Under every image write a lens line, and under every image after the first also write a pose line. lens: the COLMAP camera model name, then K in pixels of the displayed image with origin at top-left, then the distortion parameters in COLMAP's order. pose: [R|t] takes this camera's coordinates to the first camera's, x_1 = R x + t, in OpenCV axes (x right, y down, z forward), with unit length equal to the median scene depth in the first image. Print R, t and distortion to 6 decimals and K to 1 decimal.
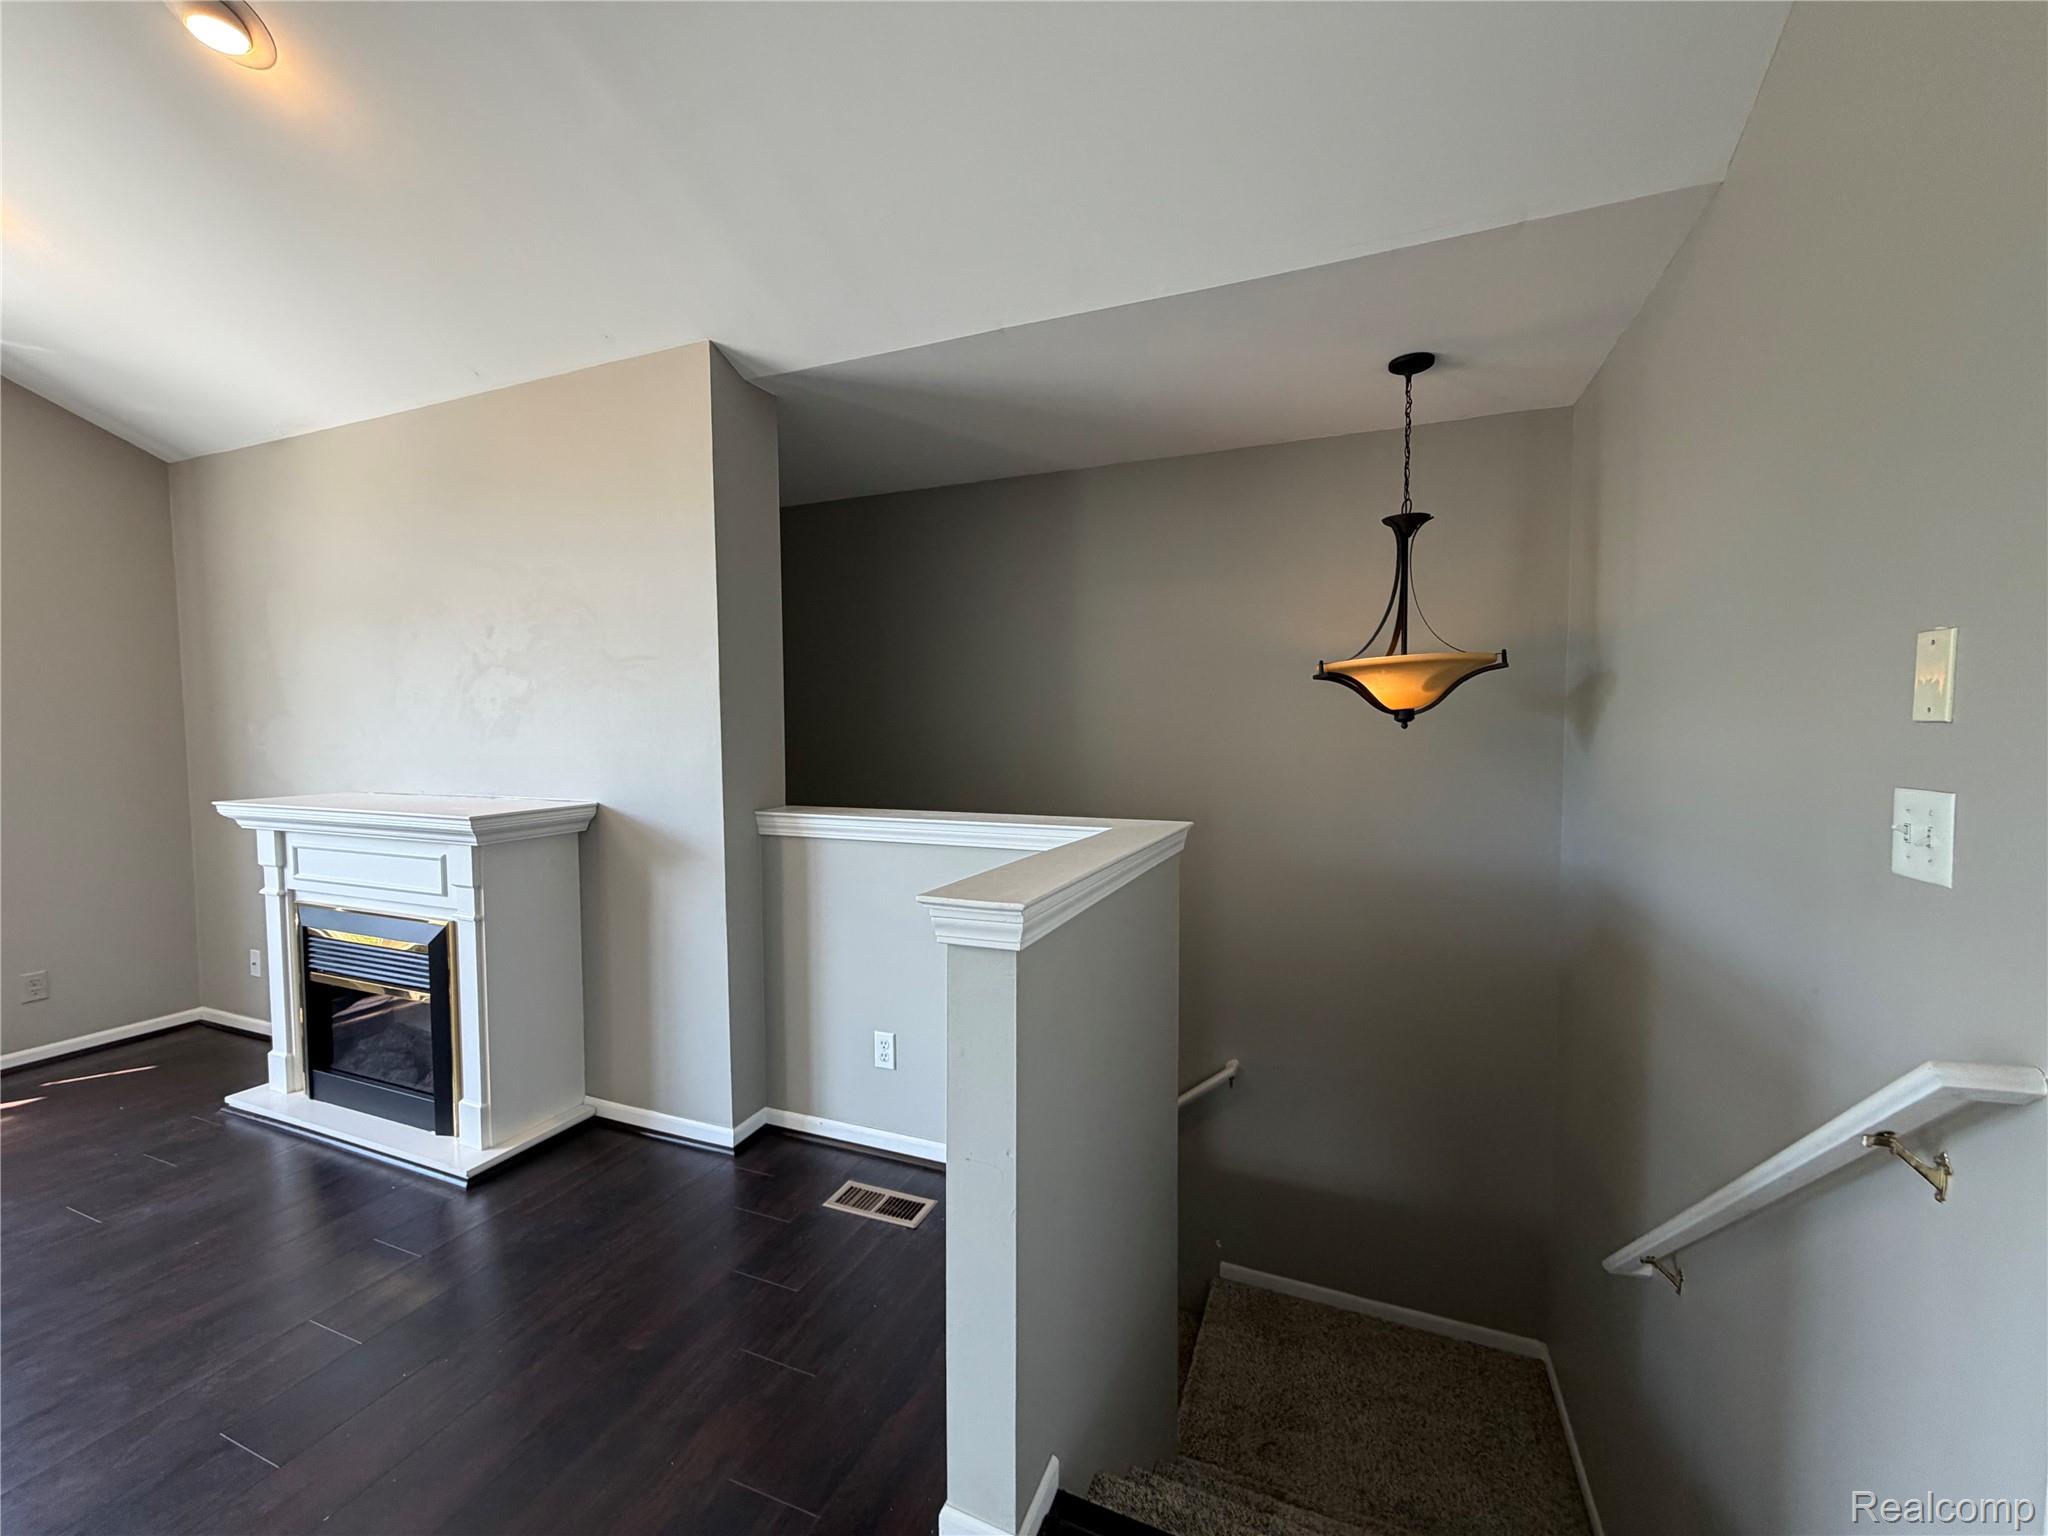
lens RADIAL K [[813.2, 0, 1026.2], [0, 813.2, 764.1], [0, 0, 1]] dist [-0.002701, -0.000313]
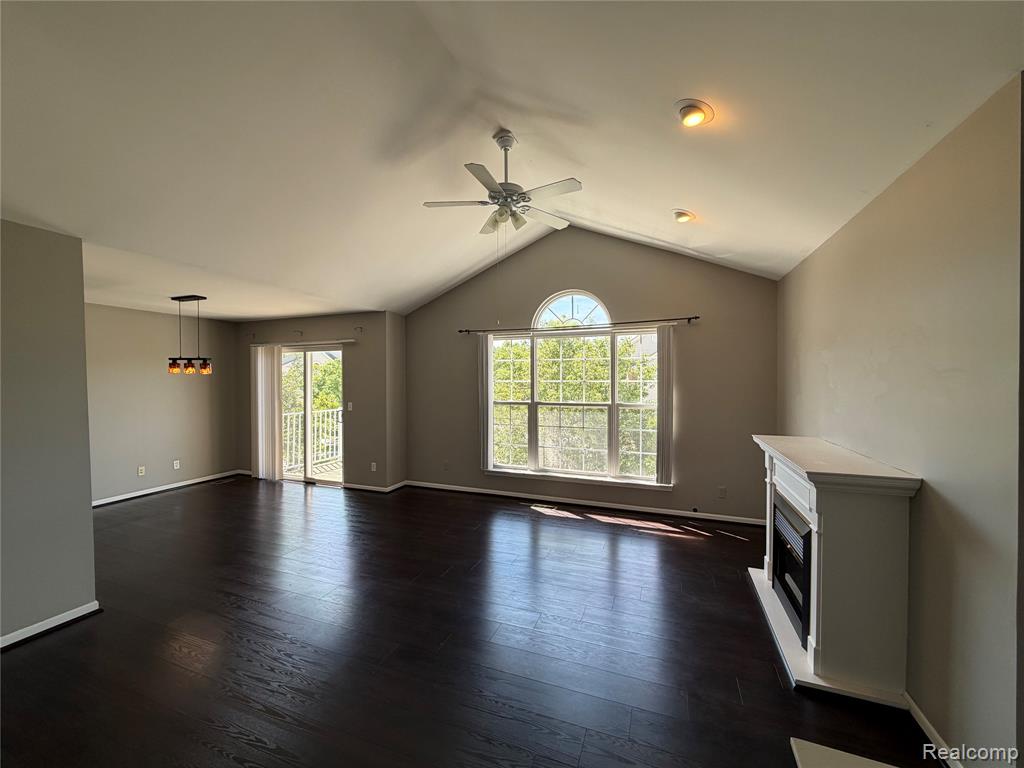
lens RADIAL K [[406.6, 0, 509.7], [0, 406.6, 387.4], [0, 0, 1]] dist [-0.002701, -0.000313]
pose [[0.009389, 0.025585, -0.999629, 0.115193], [-0.052309, 0.998316, 0.025060, -0.080830], [0.998587, 0.052055, 0.010711, 0.320689]]
